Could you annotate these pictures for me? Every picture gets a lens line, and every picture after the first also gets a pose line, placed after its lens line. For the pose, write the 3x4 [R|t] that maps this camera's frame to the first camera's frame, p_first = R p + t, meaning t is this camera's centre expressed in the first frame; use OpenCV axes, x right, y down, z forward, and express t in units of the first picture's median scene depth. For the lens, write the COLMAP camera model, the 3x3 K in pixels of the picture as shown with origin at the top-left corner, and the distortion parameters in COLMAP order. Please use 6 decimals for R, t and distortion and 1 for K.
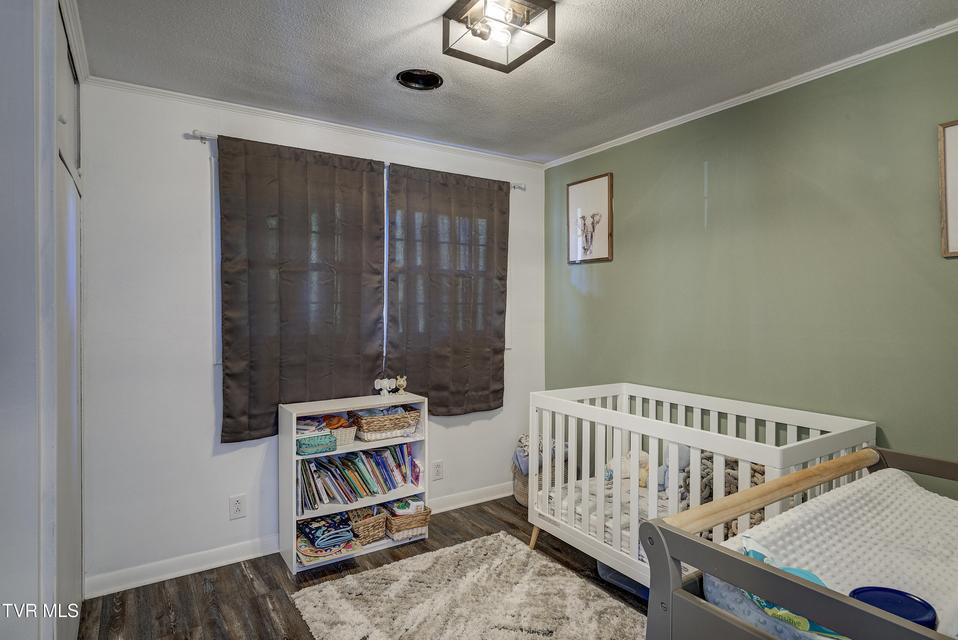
lens RADIAL K [[529.2, 0, 479.0], [0, 529.2, 320.0], [0, 0, 1]] dist [-0.001004, -0.000746]
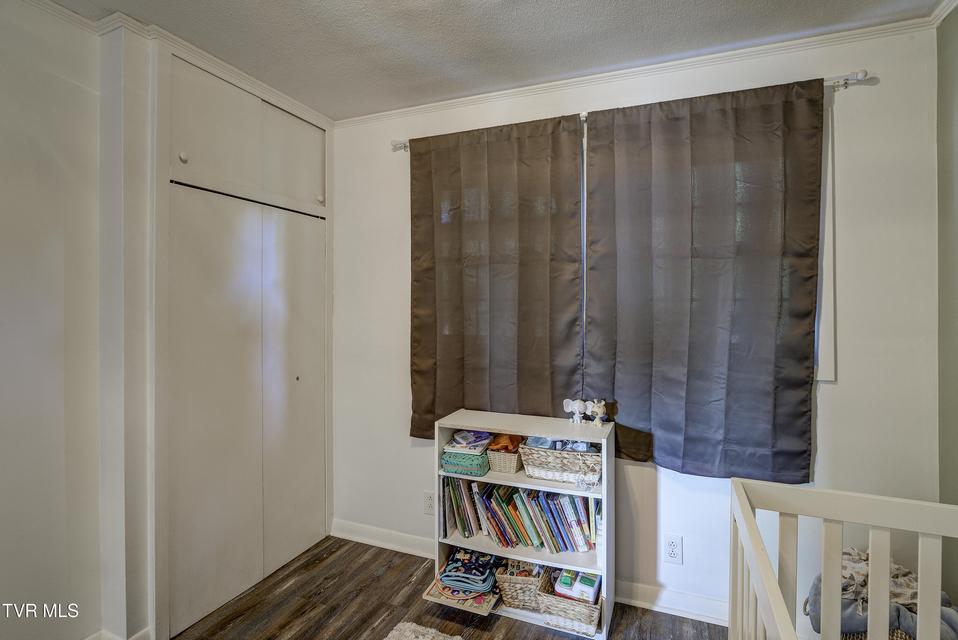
lens RADIAL K [[465.7, 0, 481.4], [0, 465.7, 307.4], [0, 0, 1]] dist [-0.015705, -0.000017]
pose [[0.568650, 0.005450, -0.822562, 0.320287], [-0.022294, 0.999713, -0.008788, -0.013337], [0.822277, 0.023336, 0.568608, 0.562199]]
